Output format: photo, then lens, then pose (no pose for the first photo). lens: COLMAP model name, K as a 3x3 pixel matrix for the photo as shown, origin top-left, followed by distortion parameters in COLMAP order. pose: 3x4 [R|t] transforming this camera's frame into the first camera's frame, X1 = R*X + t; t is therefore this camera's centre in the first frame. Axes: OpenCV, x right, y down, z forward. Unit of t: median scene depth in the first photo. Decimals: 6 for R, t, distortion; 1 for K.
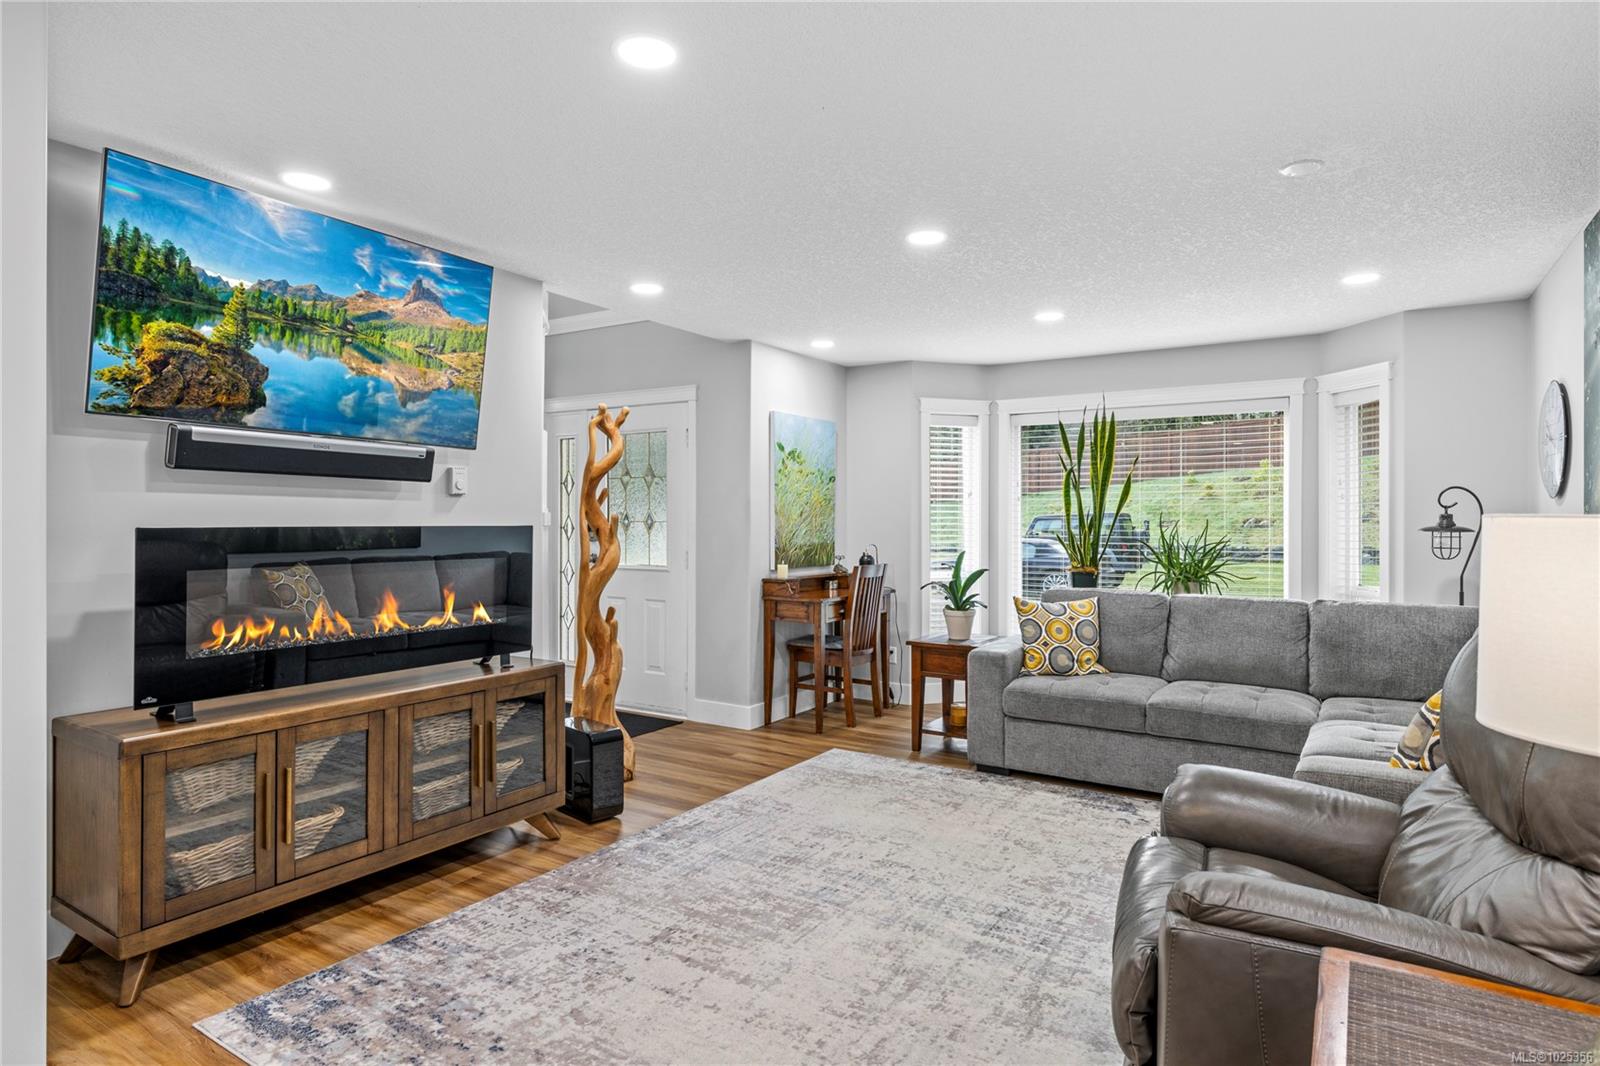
lens RADIAL K [[882.3, 0, 809.1], [0, 882.3, 526.4], [0, 0, 1]] dist [0.002407, 0.000467]
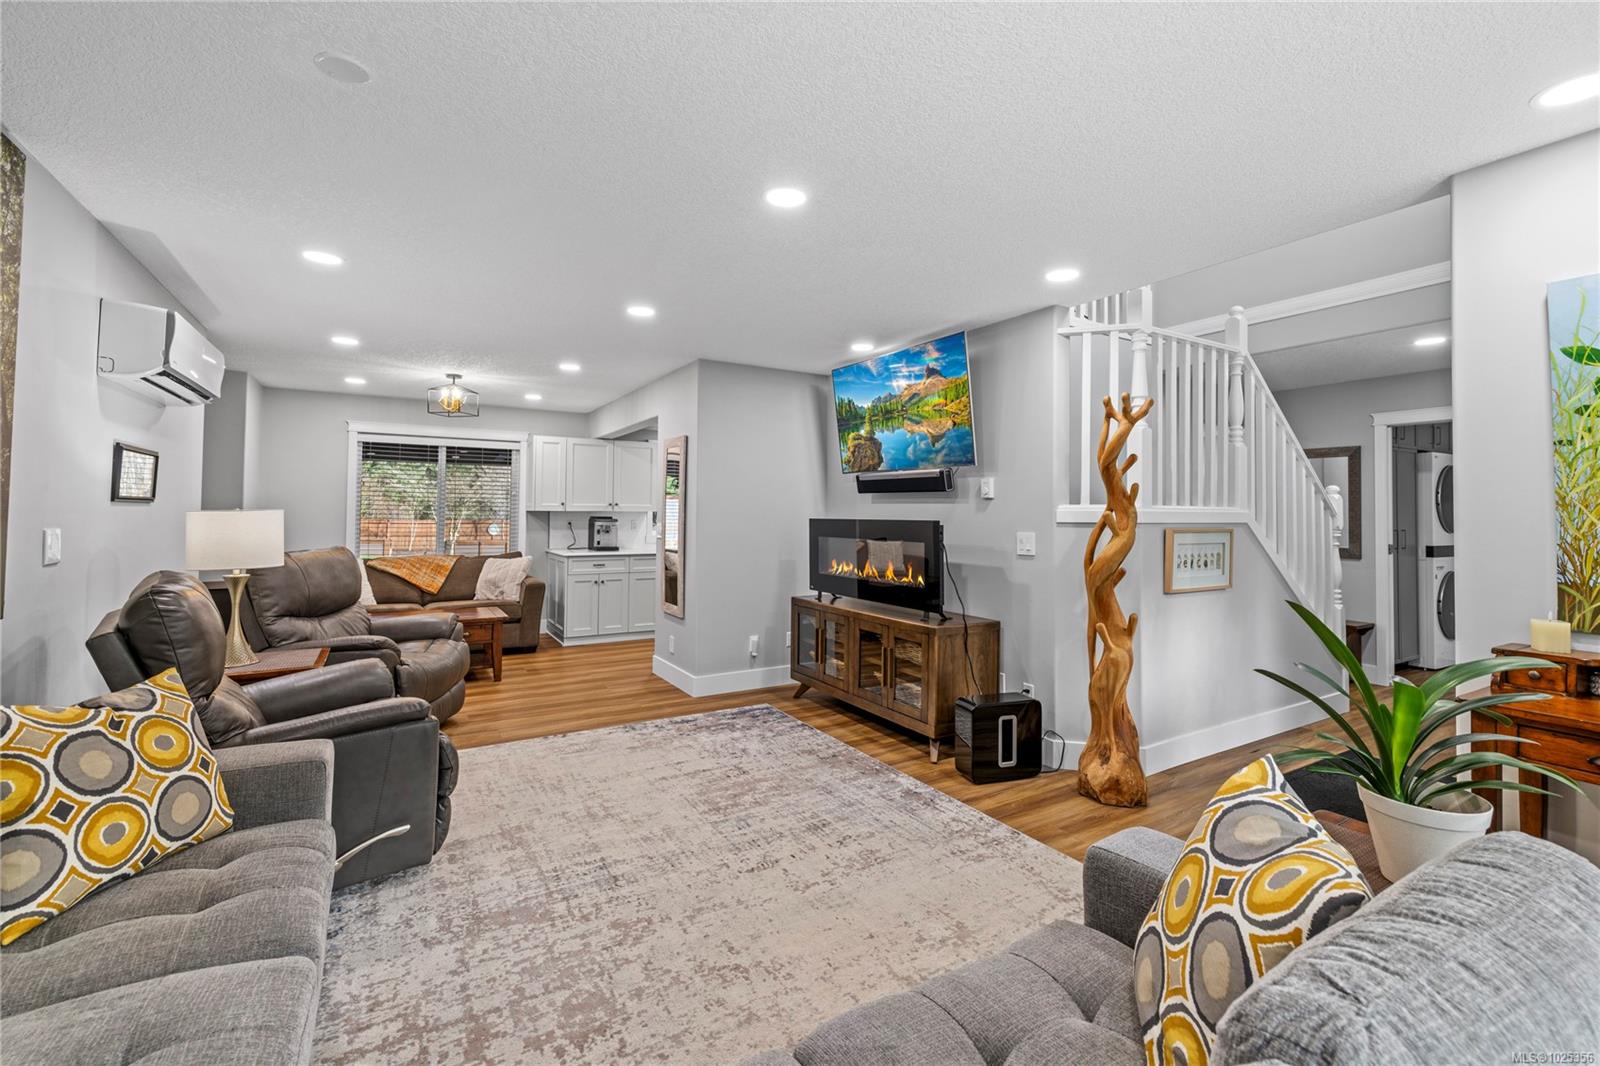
lens RADIAL K [[684.5, 0, 800.6], [0, 684.5, 497.8], [0, 0, 1]] dist [0.000440, 0.000064]
pose [[-0.455090, -0.028626, -0.889985, 0.849430], [-0.013485, 0.999590, -0.025256, -0.008485], [0.890343, 0.000508, -0.455290, 1.538302]]
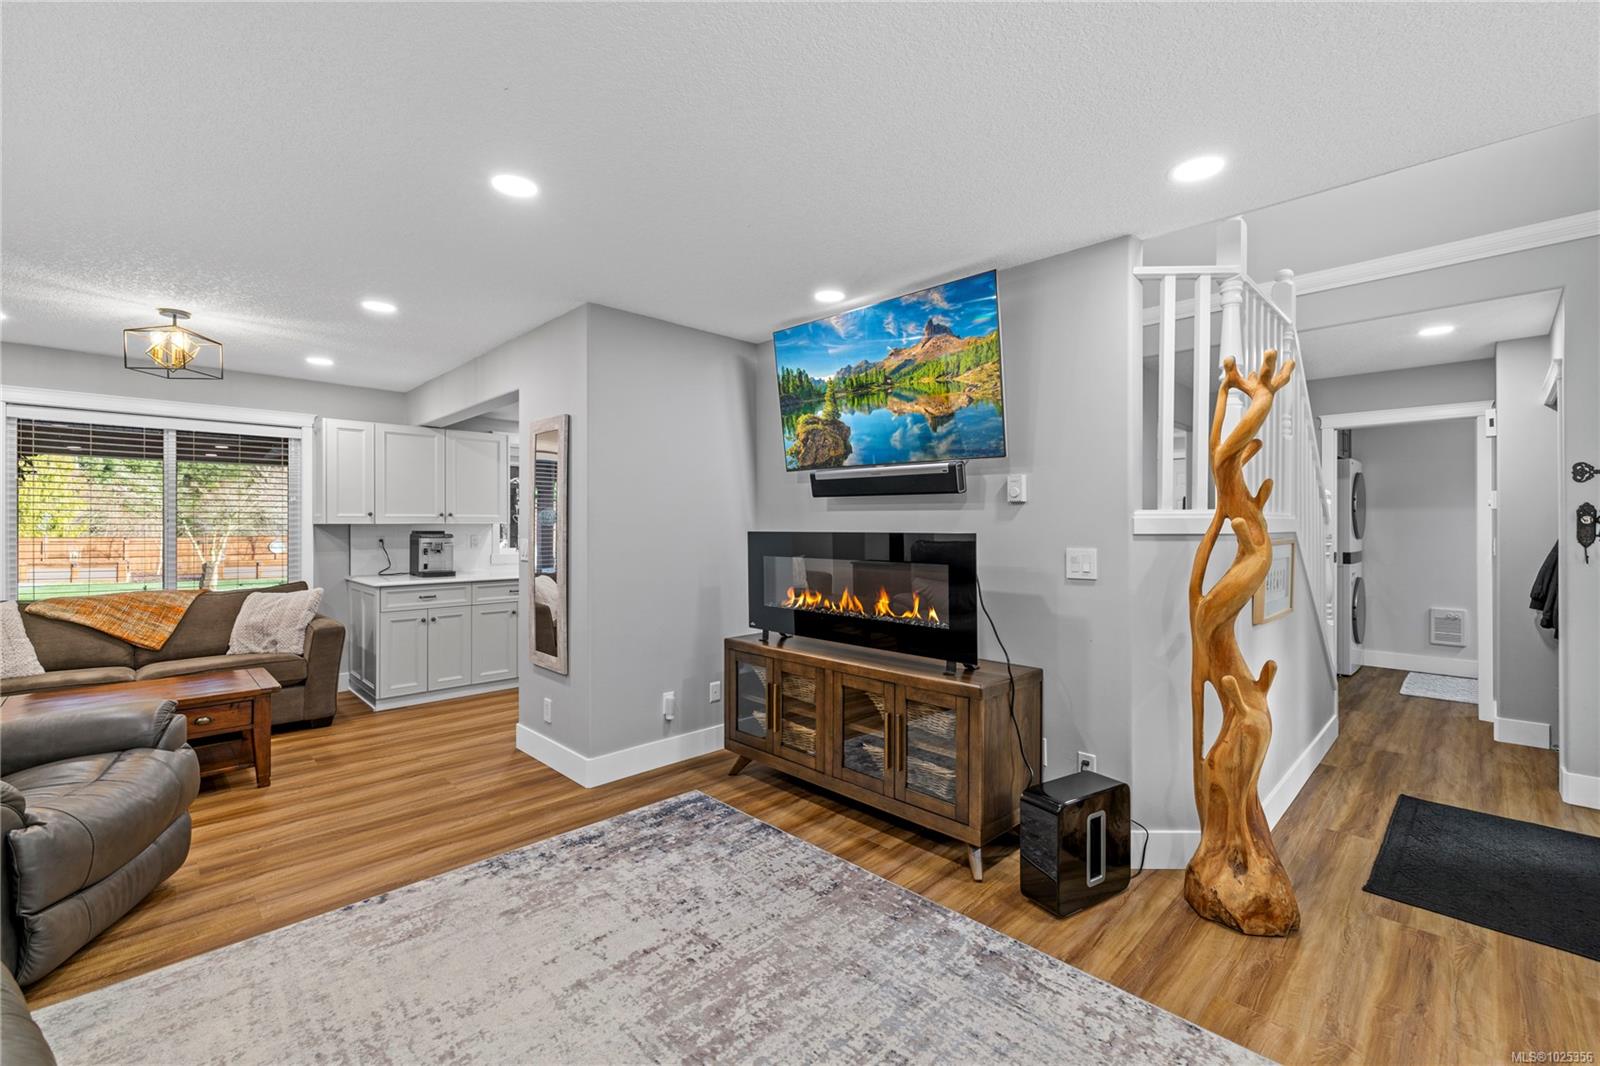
lens RADIAL K [[672.5, 0, 803.0], [0, 672.5, 526.8], [0, 0, 1]] dist [0.001992, 0.000148]
pose [[-0.231246, -0.001814, -0.972894, 0.512006], [-0.004747, 0.999988, -0.000736, -0.008451], [0.972884, 0.004448, -0.231252, 1.179204]]
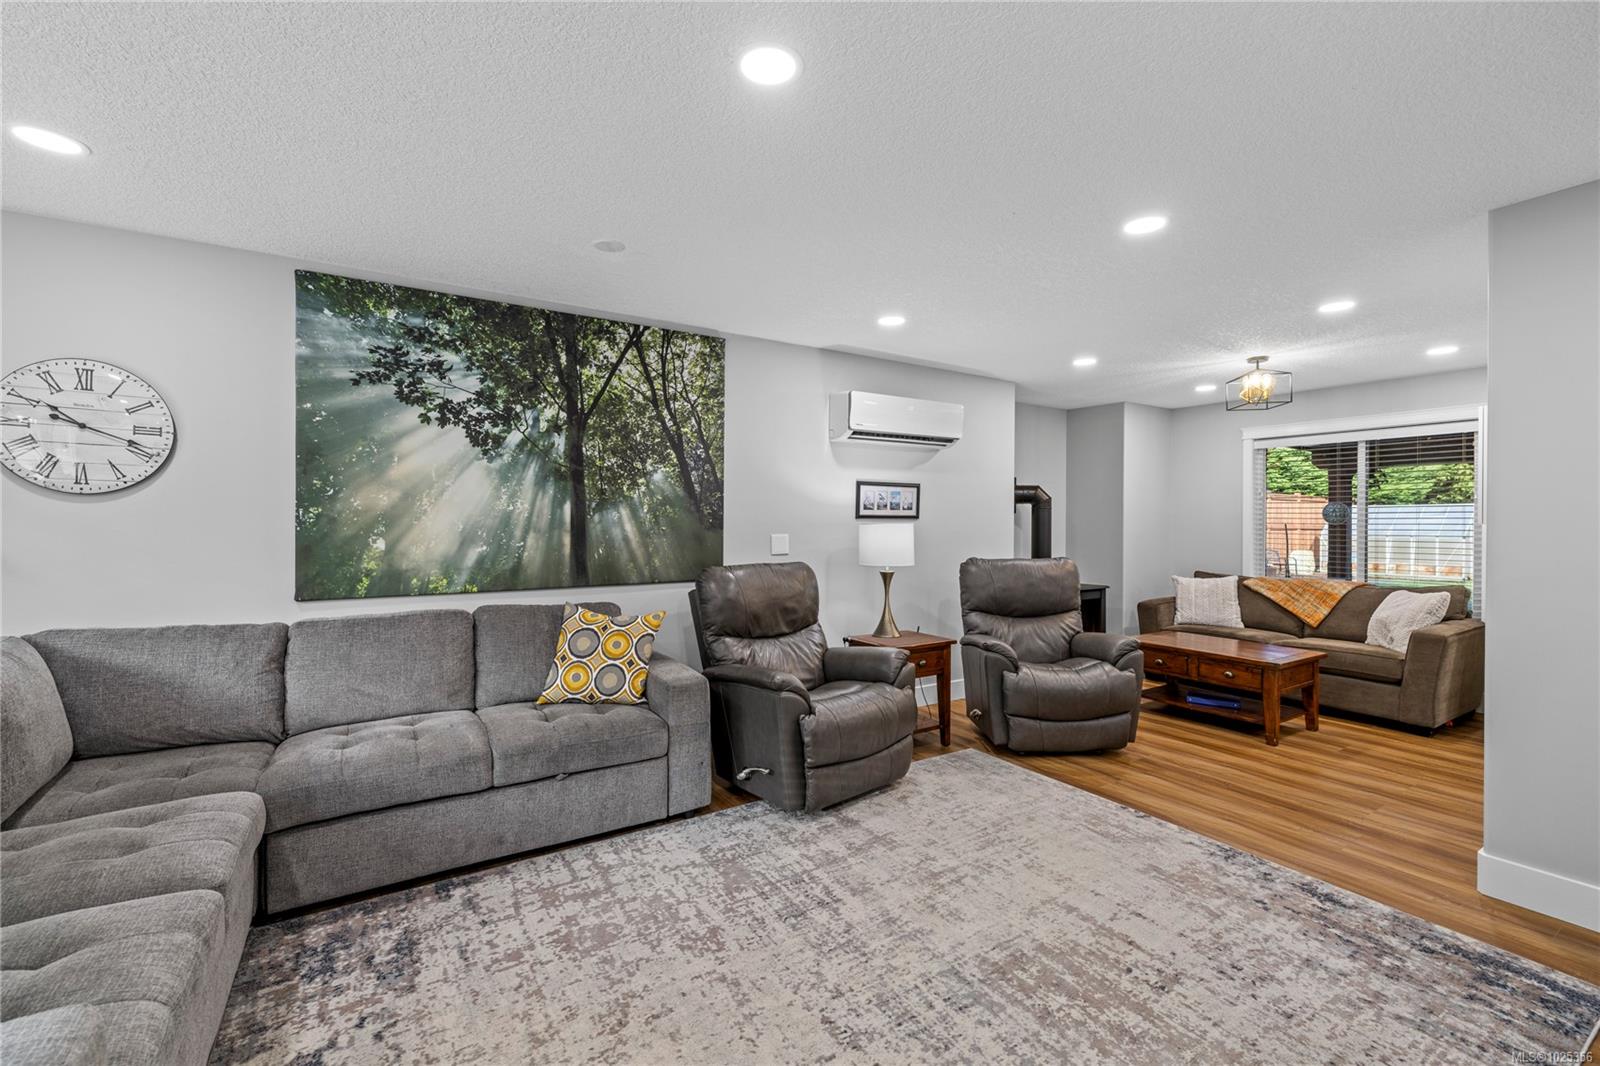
lens RADIAL K [[672.5, 0, 803.0], [0, 672.5, 526.8], [0, 0, 1]] dist [0.001992, 0.000148]
pose [[-0.902712, -0.007939, 0.430173, -0.110055], [-0.004189, 0.999945, 0.009663, -0.011610], [-0.430226, 0.006921, -0.902695, 1.641699]]
